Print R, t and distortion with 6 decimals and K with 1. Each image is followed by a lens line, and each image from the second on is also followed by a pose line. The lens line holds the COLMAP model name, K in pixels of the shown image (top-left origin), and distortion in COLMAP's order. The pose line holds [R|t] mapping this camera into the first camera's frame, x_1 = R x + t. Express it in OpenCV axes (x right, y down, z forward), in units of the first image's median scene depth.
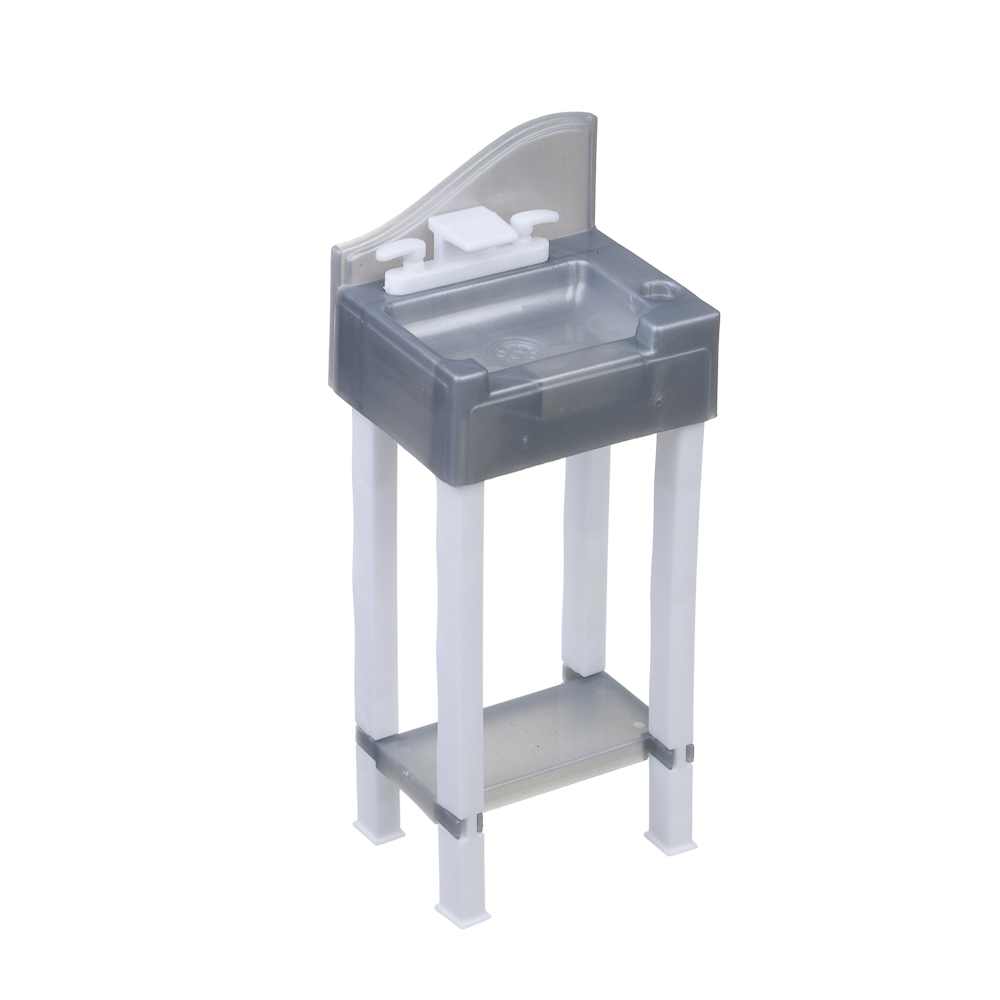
lens RADIAL K [[3537.7, 0, 499.6], [0, 3537.7, 402.7], [0, 0, 1]] dist [0.128574, 2.101153]
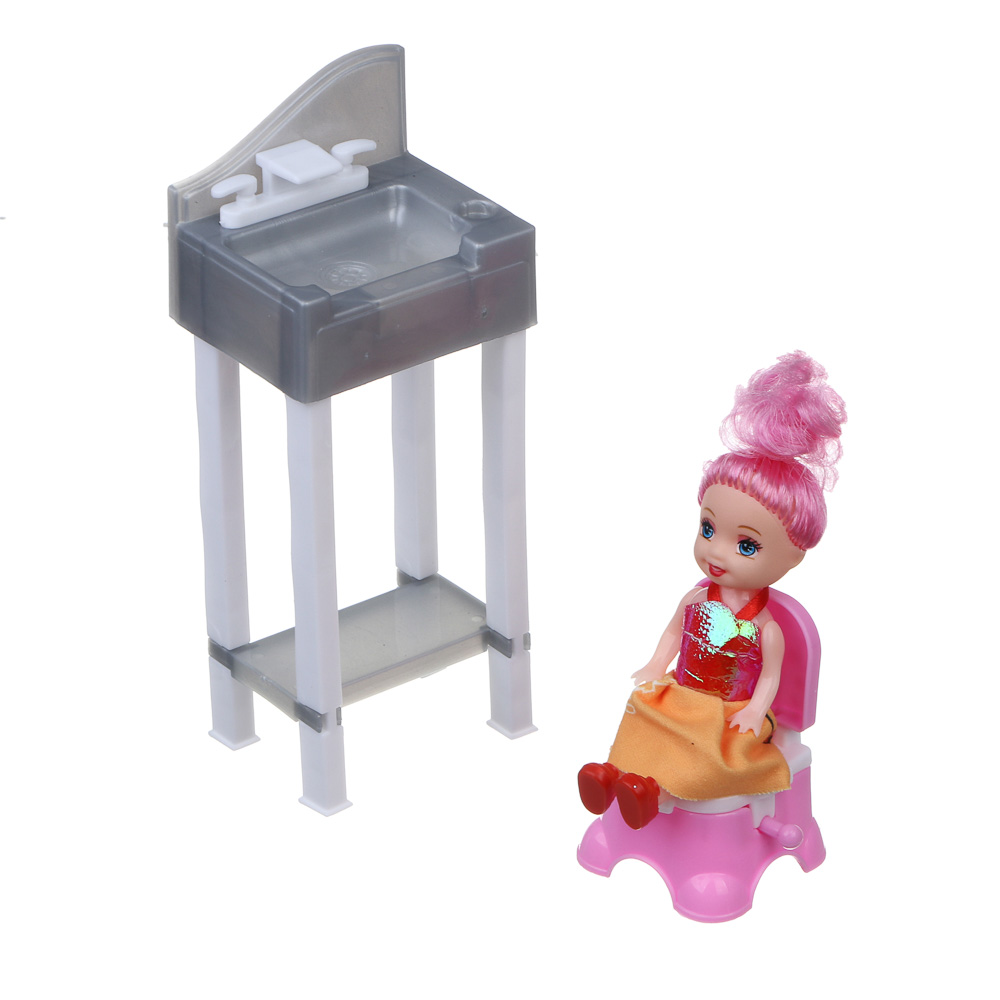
lens RADIAL K [[4769.1, 0, 500.0], [0, 4769.1, 500.0], [0, 0, 1]] dist [0.139344, -1.993193]
pose [[0.994616, -0.064330, 0.081243, -0.070283], [0.061012, 0.997224, 0.042674, -0.005228], [-0.083762, -0.037488, 0.995780, -0.437890]]
